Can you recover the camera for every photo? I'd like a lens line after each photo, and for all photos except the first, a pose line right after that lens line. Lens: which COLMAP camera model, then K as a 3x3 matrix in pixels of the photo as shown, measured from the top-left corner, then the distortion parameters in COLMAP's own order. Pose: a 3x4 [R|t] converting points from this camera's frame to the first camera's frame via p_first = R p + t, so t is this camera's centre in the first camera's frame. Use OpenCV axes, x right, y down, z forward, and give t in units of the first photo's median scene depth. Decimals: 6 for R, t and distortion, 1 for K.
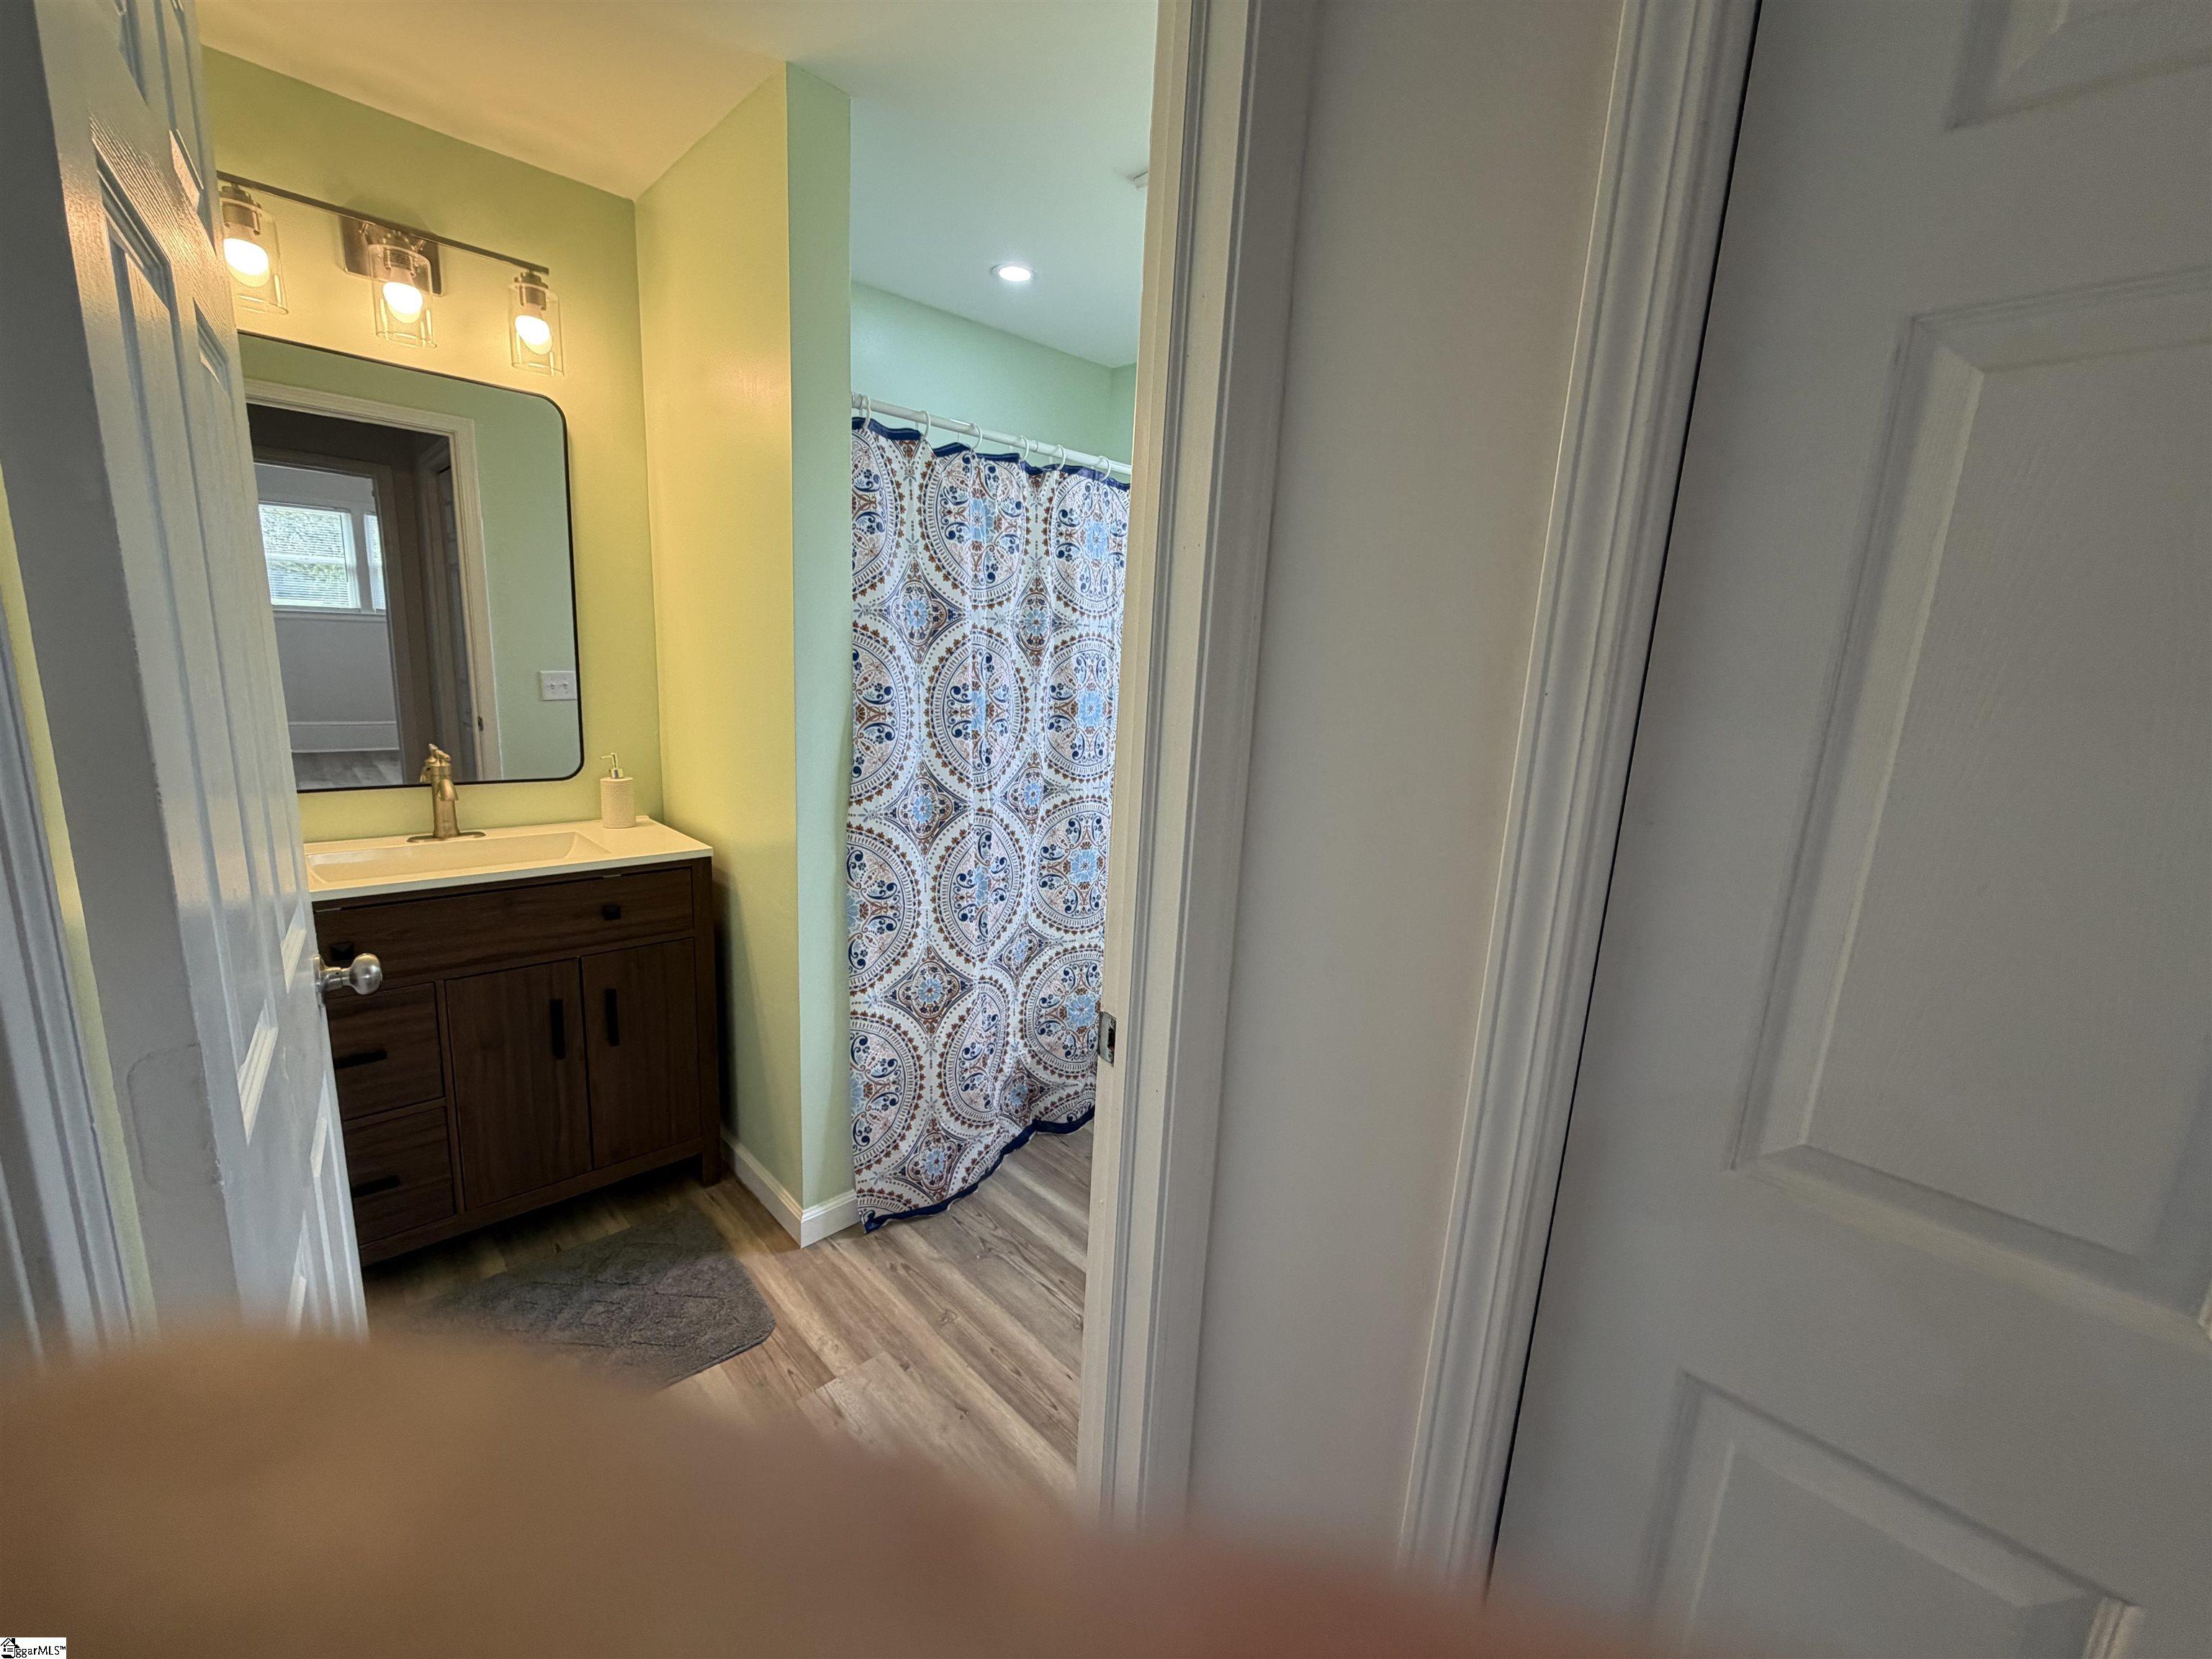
lens RADIAL K [[888.5, 0, 1111.4], [0, 888.5, 832.2], [0, 0, 1]] dist [0.000906, 0.000148]
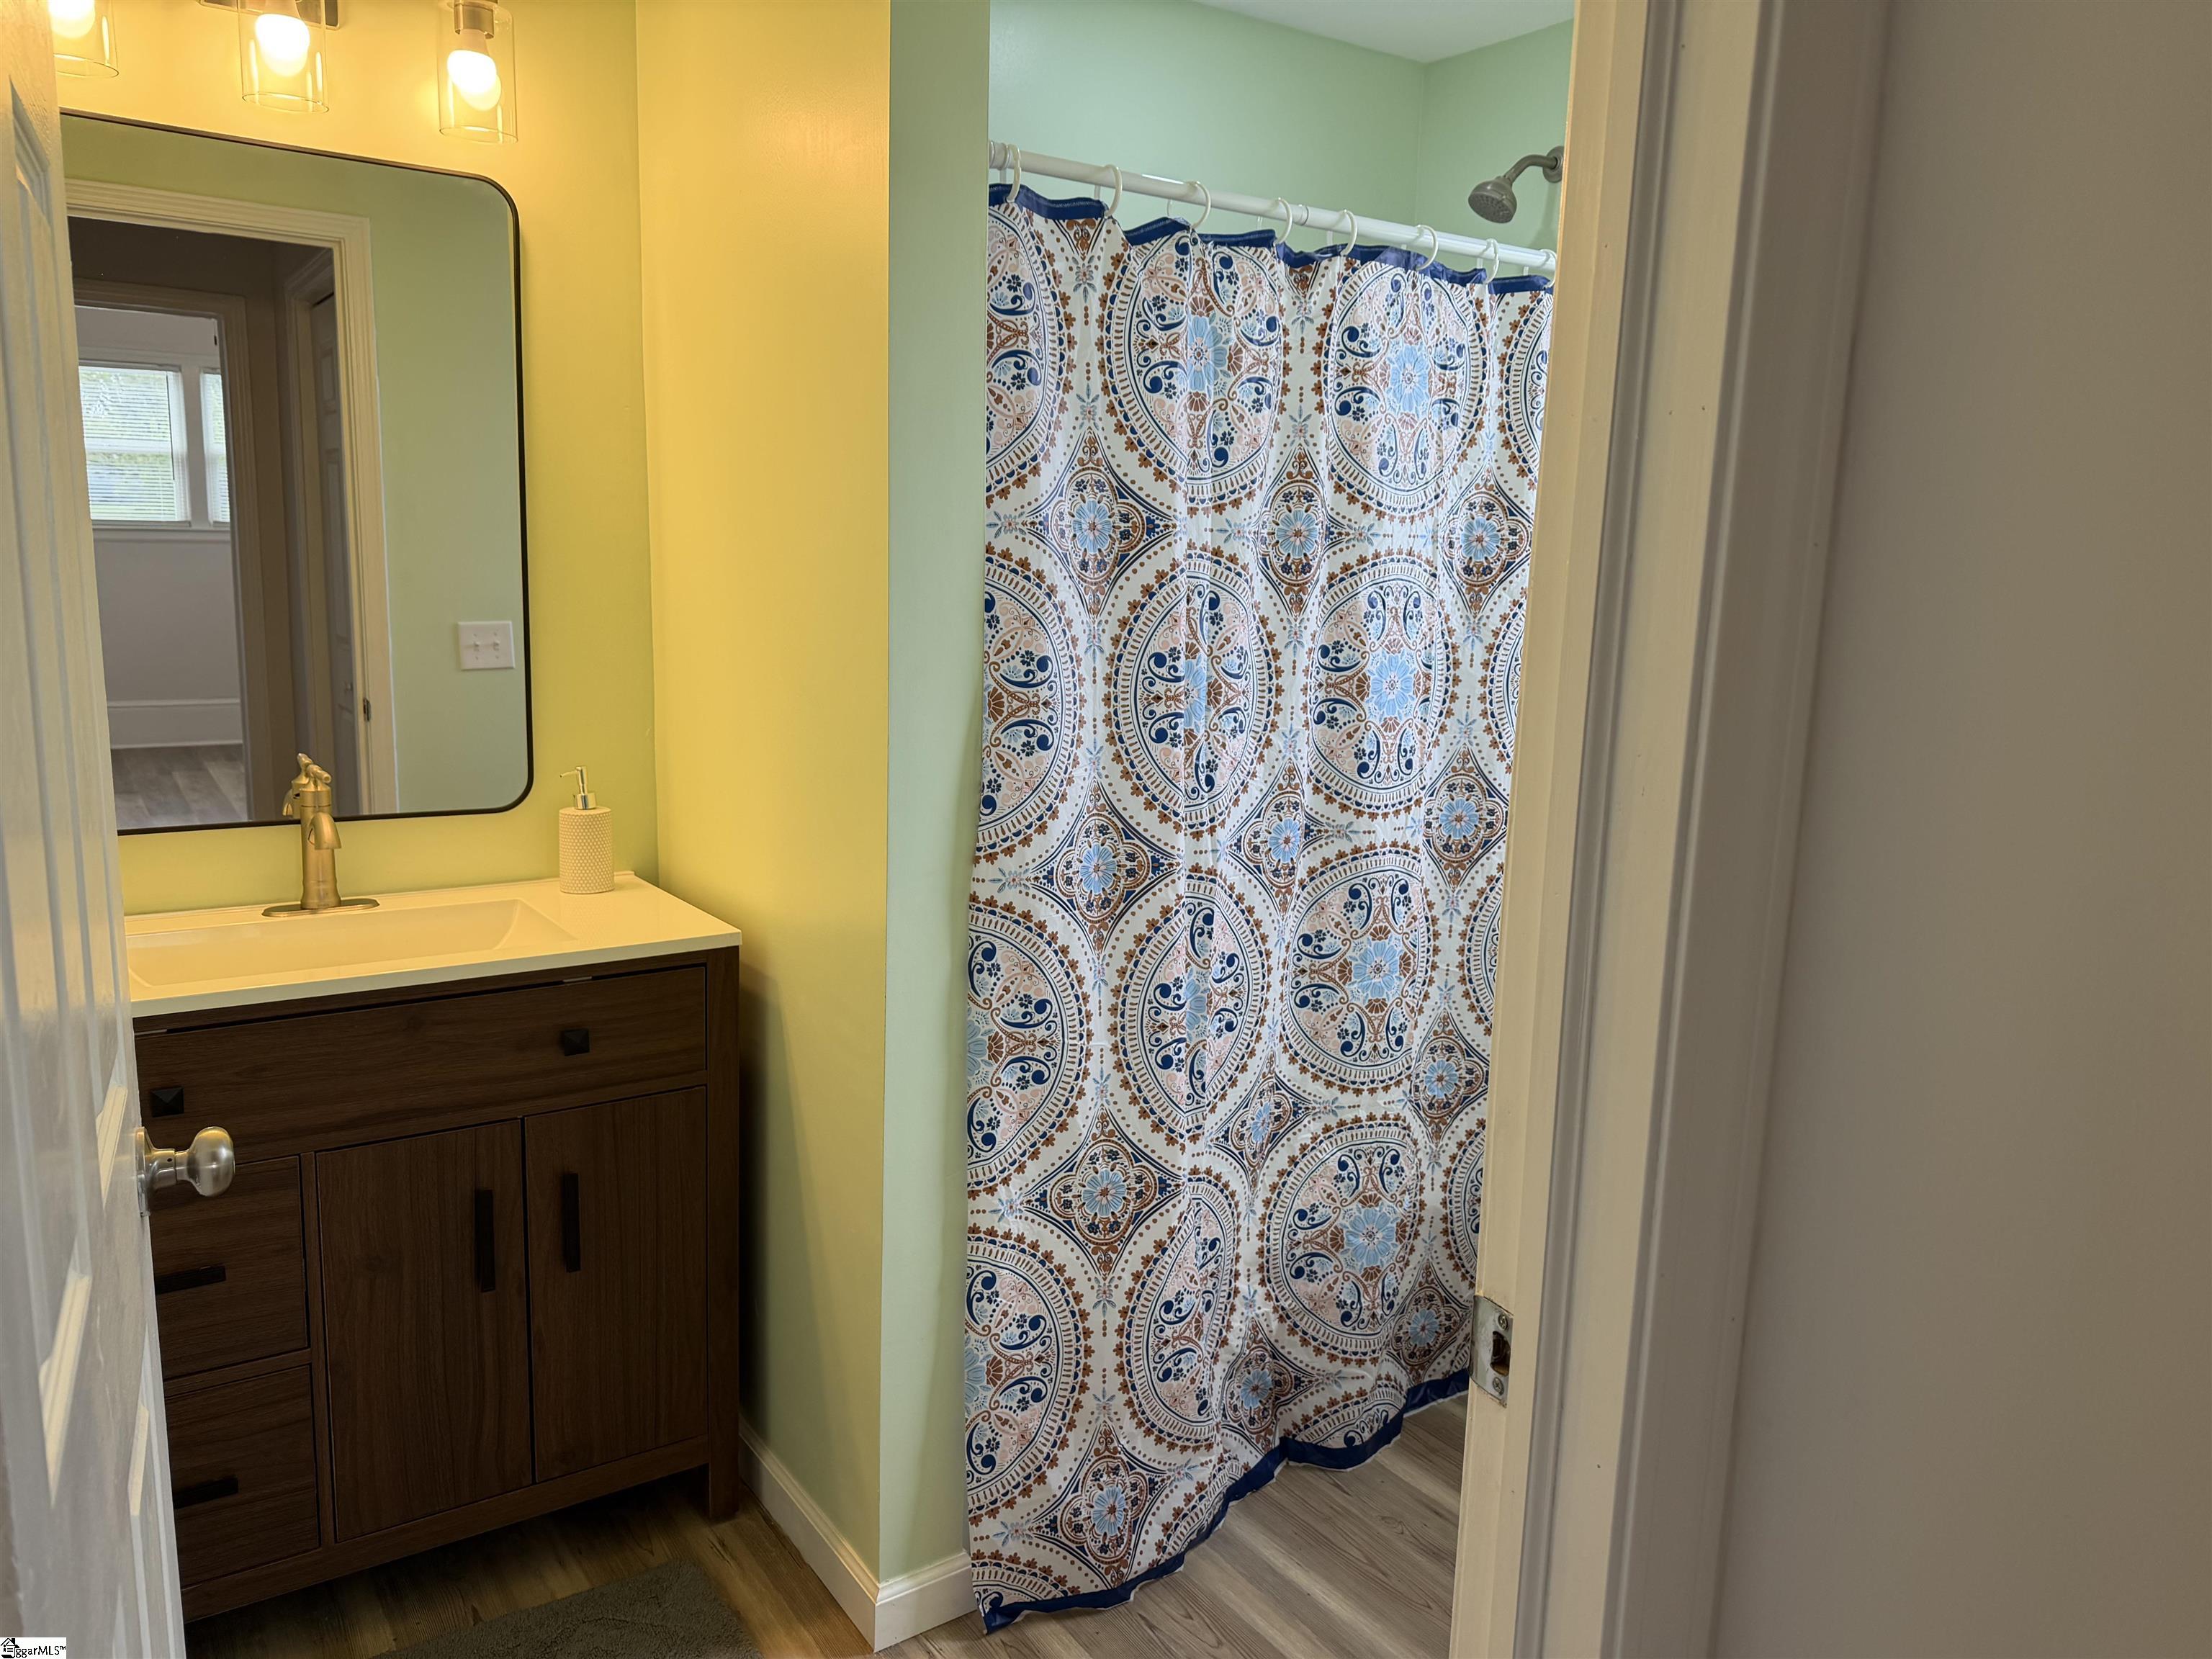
lens RADIAL K [[1557.6, 0, 1121.6], [0, 1557.6, 831.8], [0, 0, 1]] dist [0.099292, -0.127884]
pose [[0.986512, 0.005990, -0.163578, -0.034731], [-0.011073, 0.999483, -0.030180, -0.019921], [0.163313, 0.031584, 0.986069, 0.024373]]
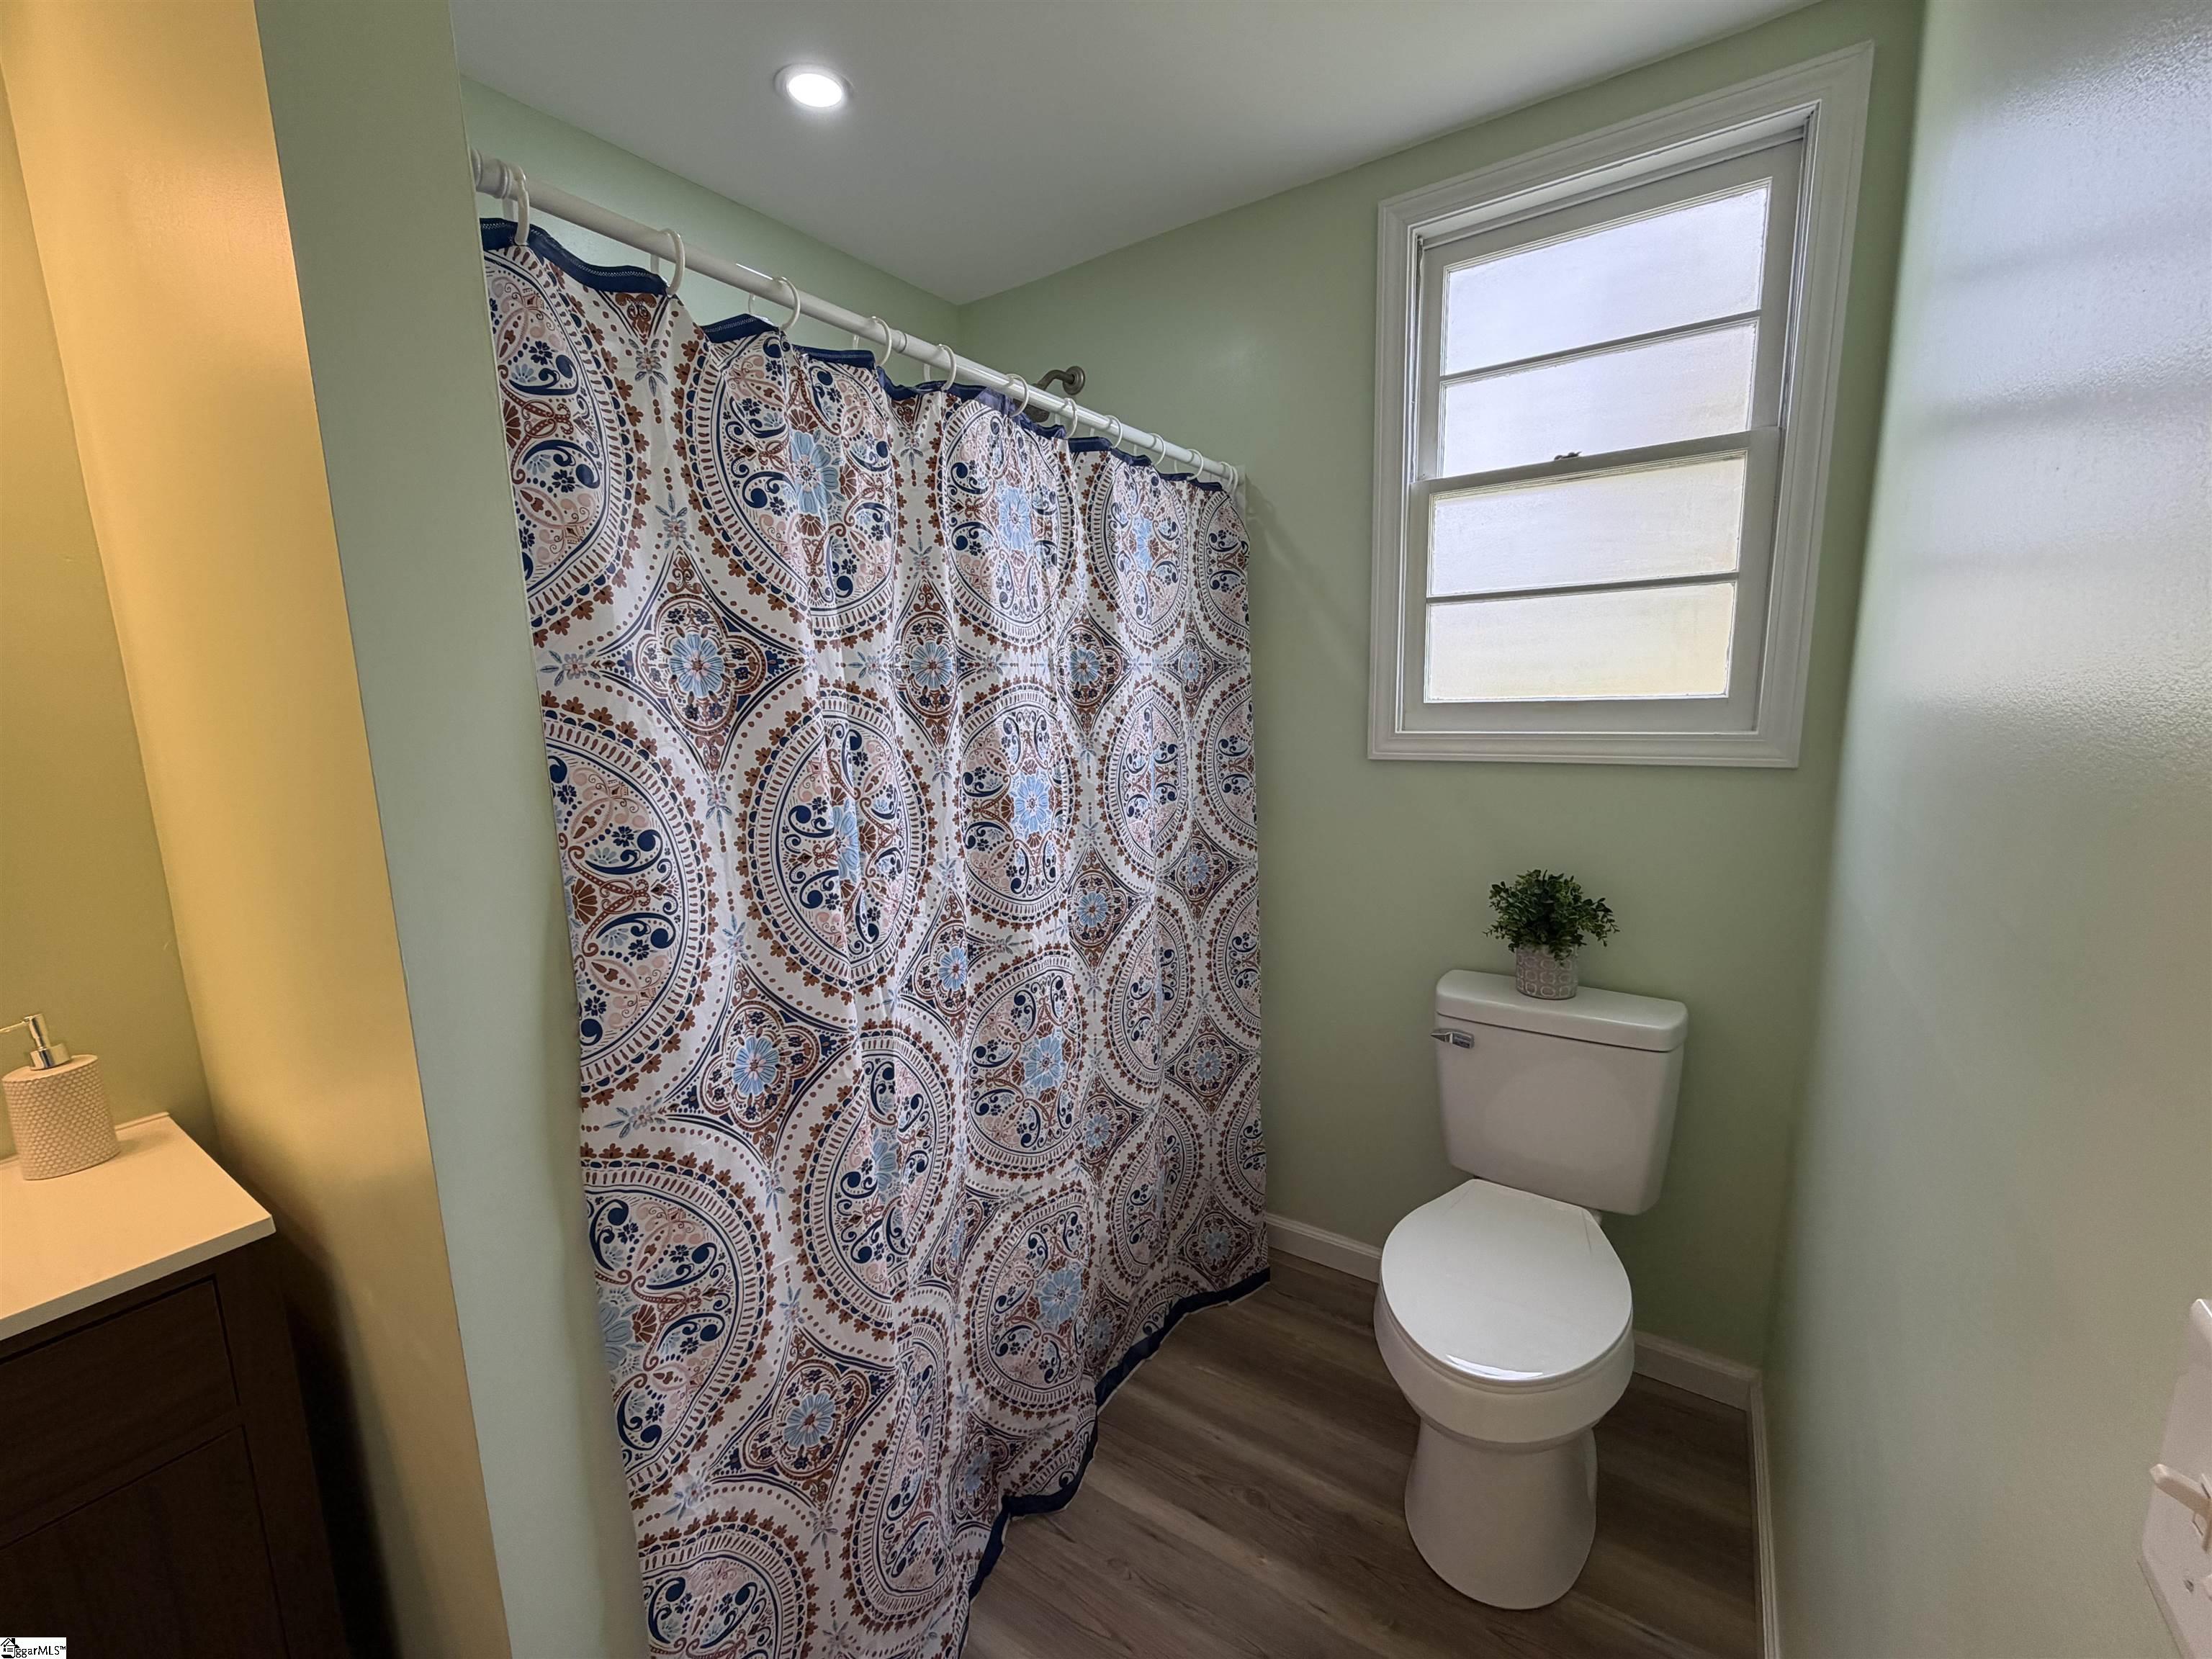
lens RADIAL K [[888.5, 0, 1110.9], [0, 888.5, 827.4], [0, 0, 1]] dist [0.000906, 0.000148]
pose [[0.974517, -0.113811, 0.193299, -0.101425], [0.122312, 0.991956, -0.032589, -0.112571], [-0.188035, 0.055402, 0.980599, 0.476475]]
